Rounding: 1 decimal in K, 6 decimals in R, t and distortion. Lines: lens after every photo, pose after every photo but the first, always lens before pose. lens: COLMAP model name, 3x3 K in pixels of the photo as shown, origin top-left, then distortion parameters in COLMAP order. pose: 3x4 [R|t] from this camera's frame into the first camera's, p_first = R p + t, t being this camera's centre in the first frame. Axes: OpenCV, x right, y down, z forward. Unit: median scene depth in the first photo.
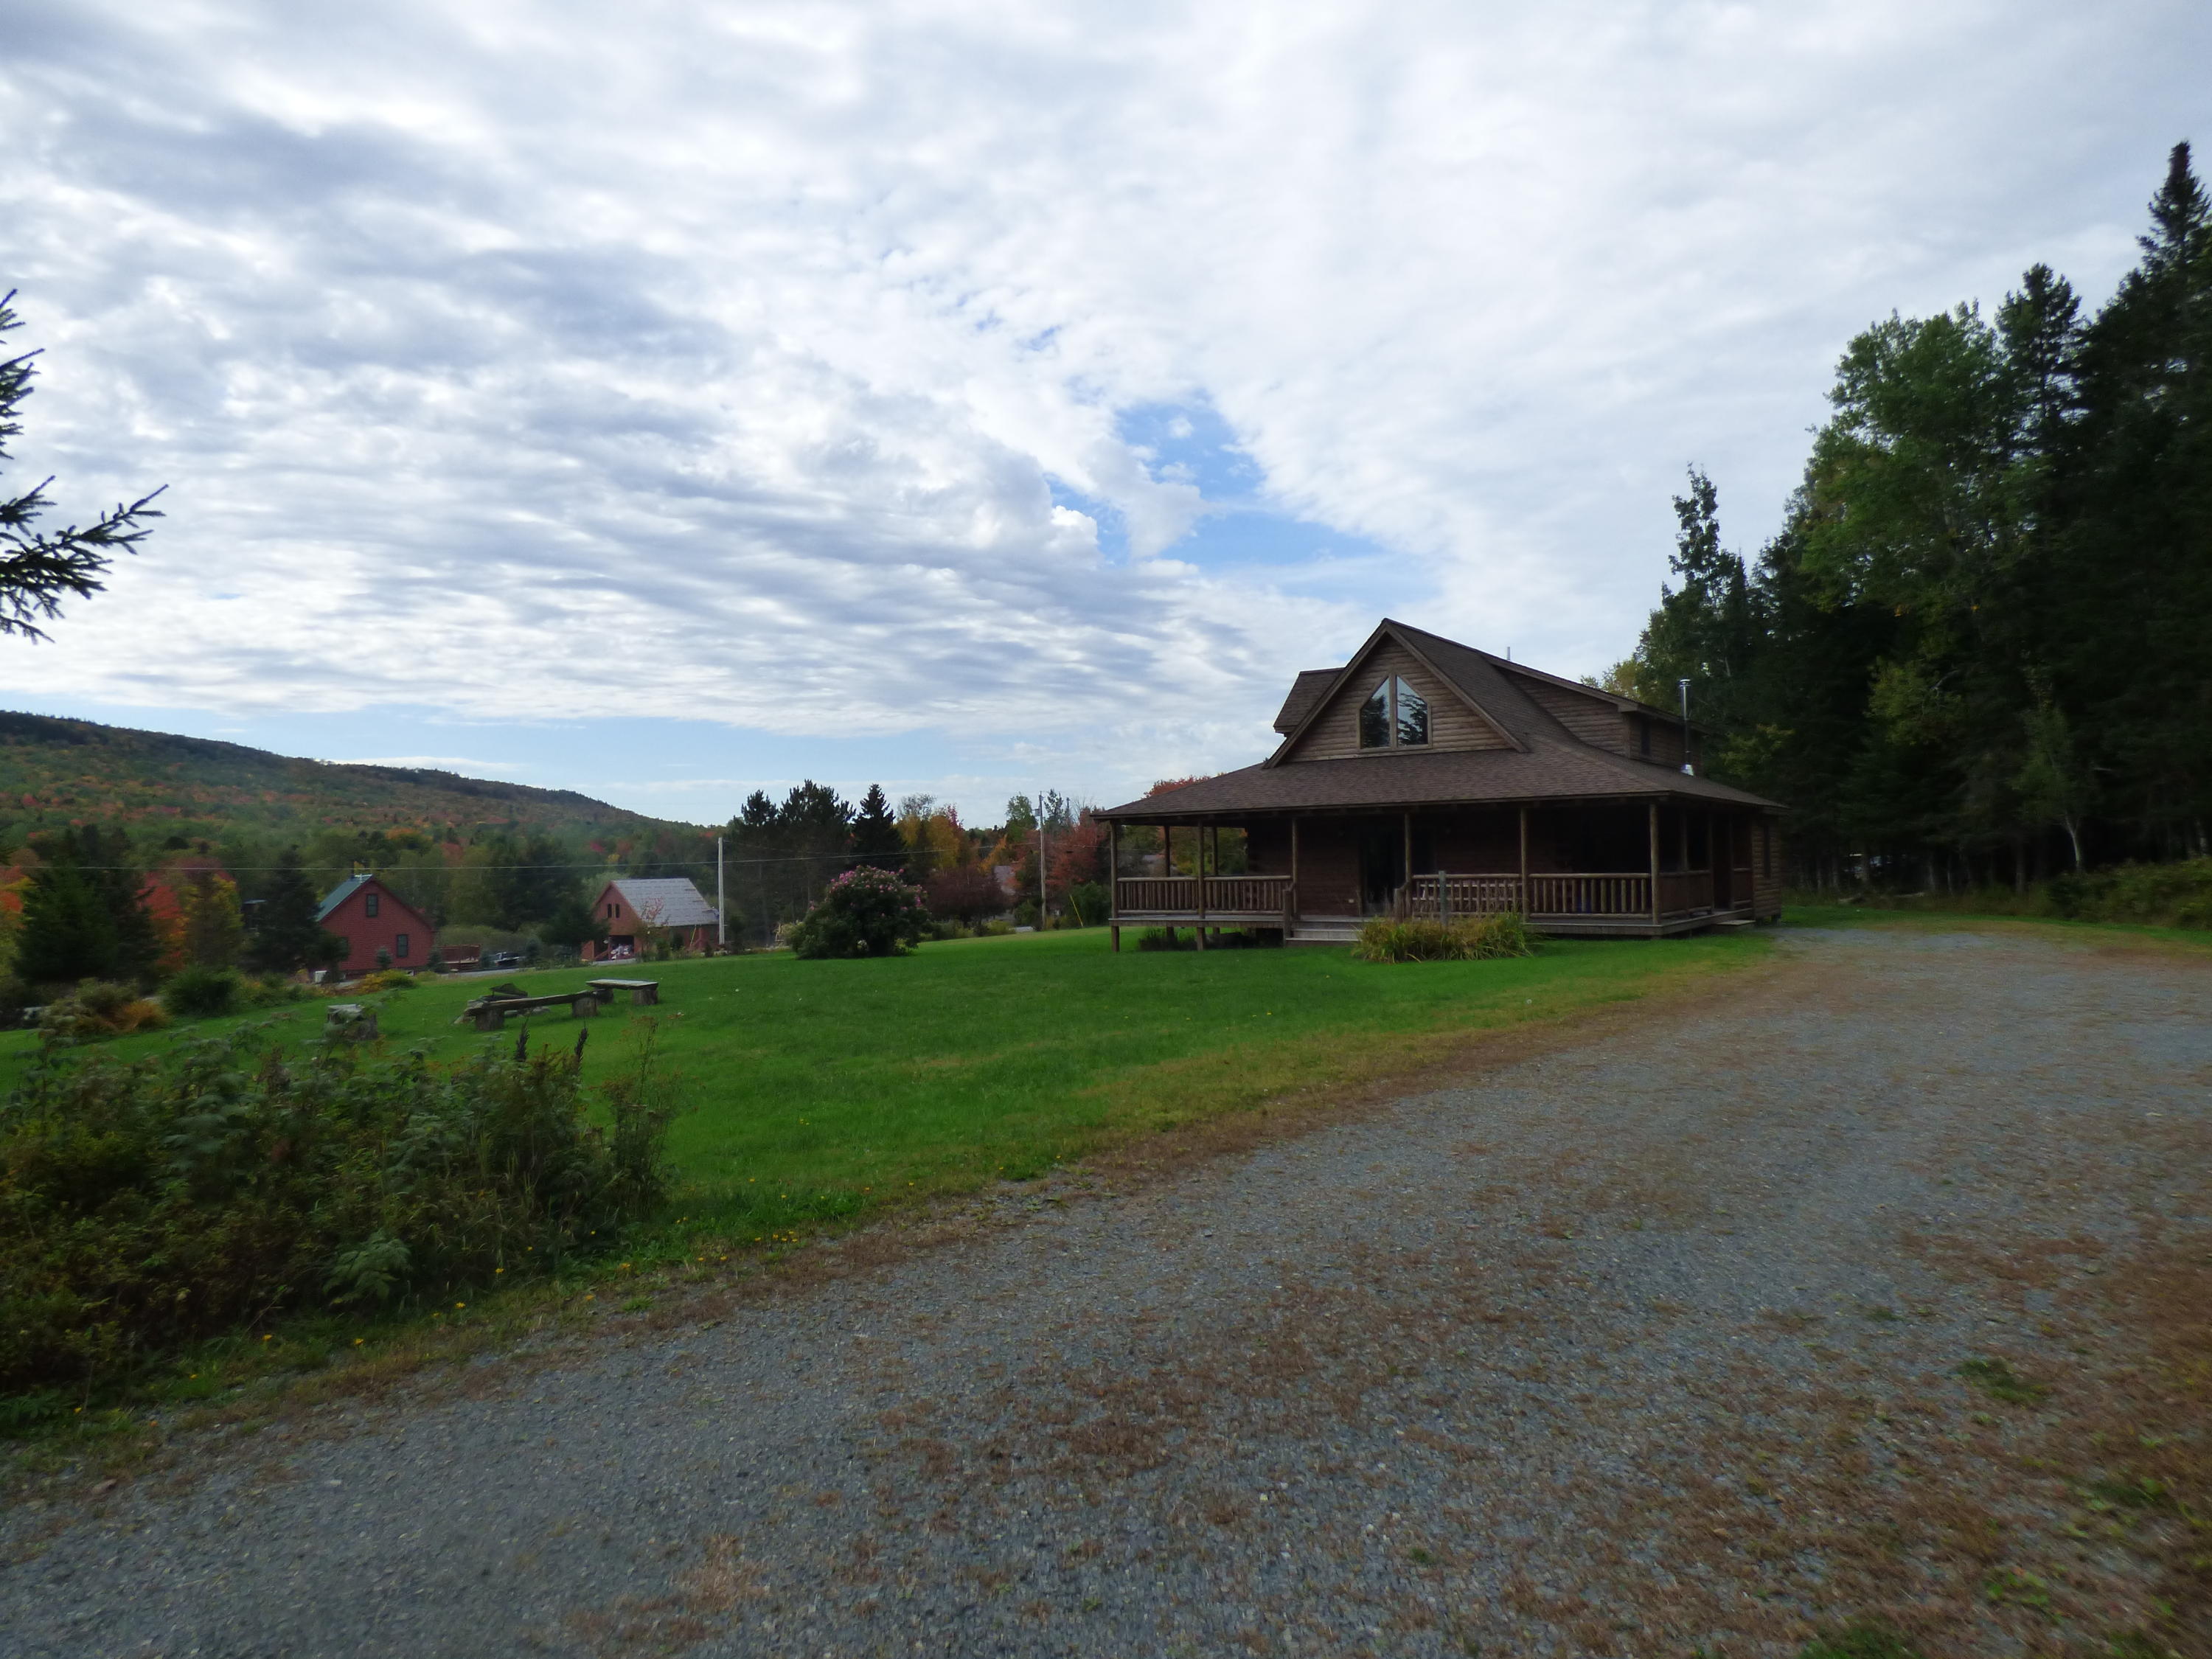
lens RADIAL K [[1357.7, 0, 1106.0], [0, 1357.7, 829.5], [0, 0, 1]] dist [0.004394, 0.002181]
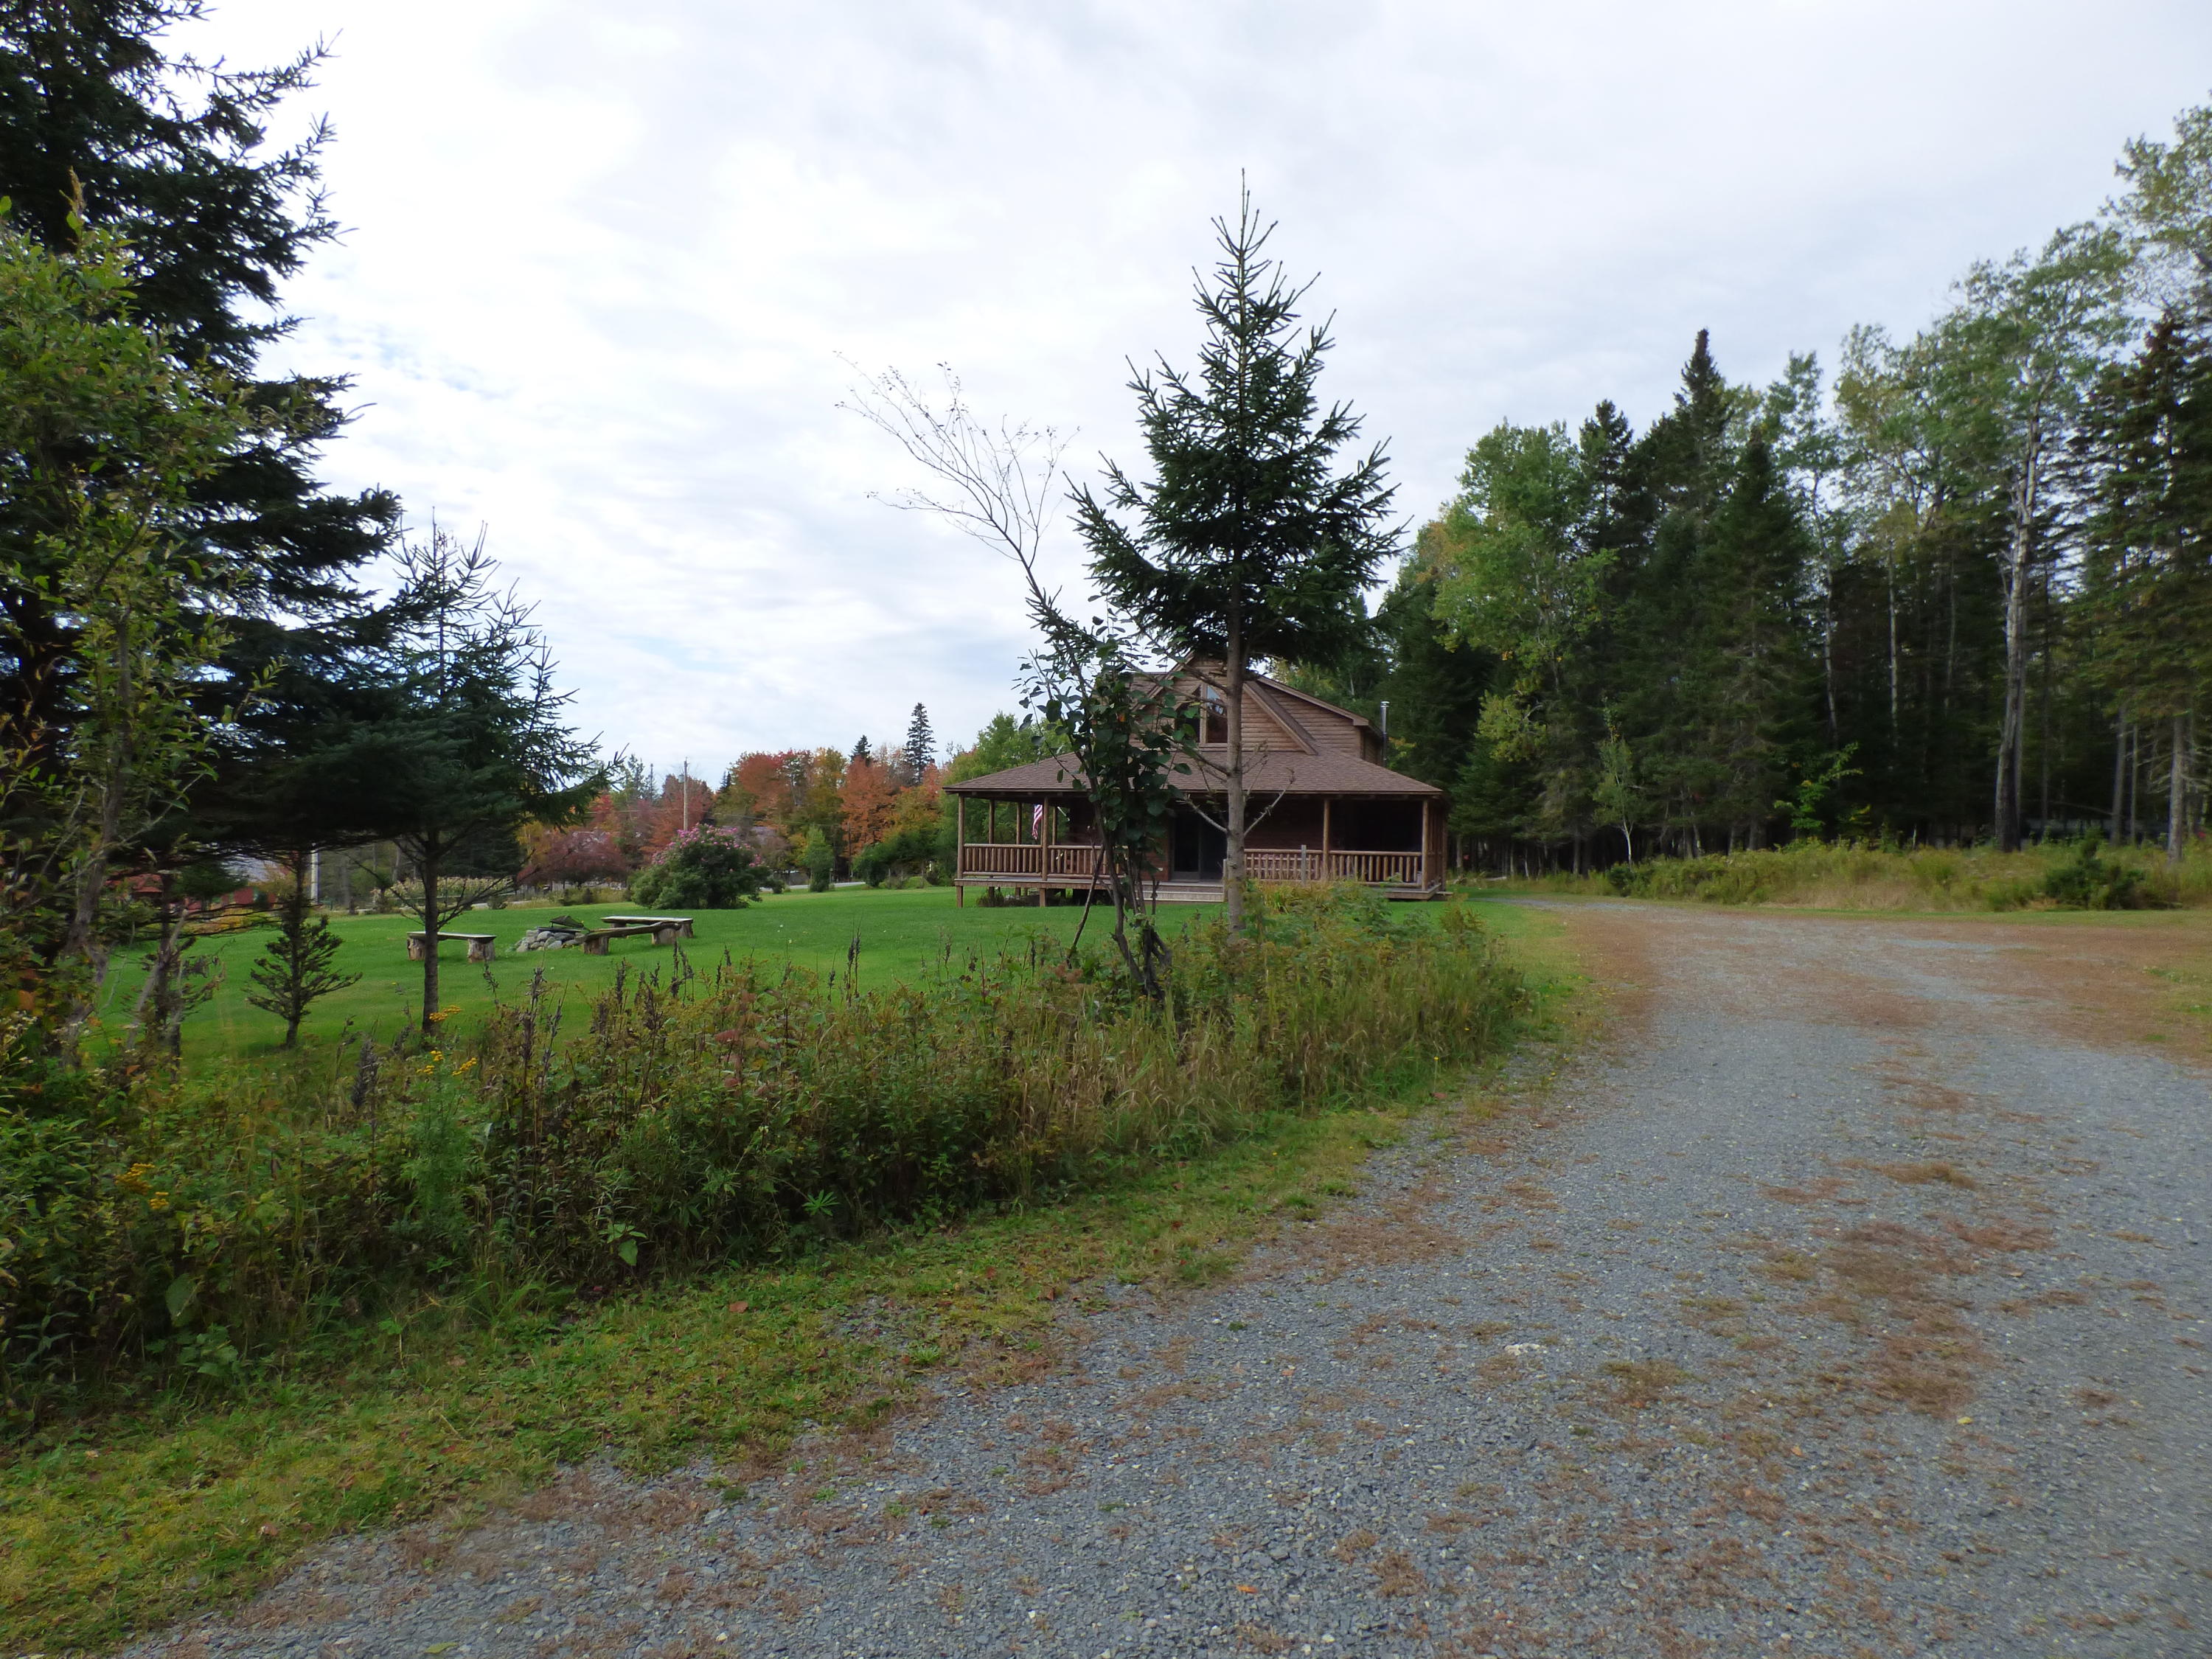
lens RADIAL K [[1346.1, 0, 1106.0], [0, 1346.1, 829.5], [0, 0, 1]] dist [-0.007628, -0.001037]
pose [[0.948112, 0.036540, 0.315830, -0.175418], [-0.041566, 0.999094, 0.009190, 0.006457], [-0.315208, -0.021841, 0.948771, -0.088405]]
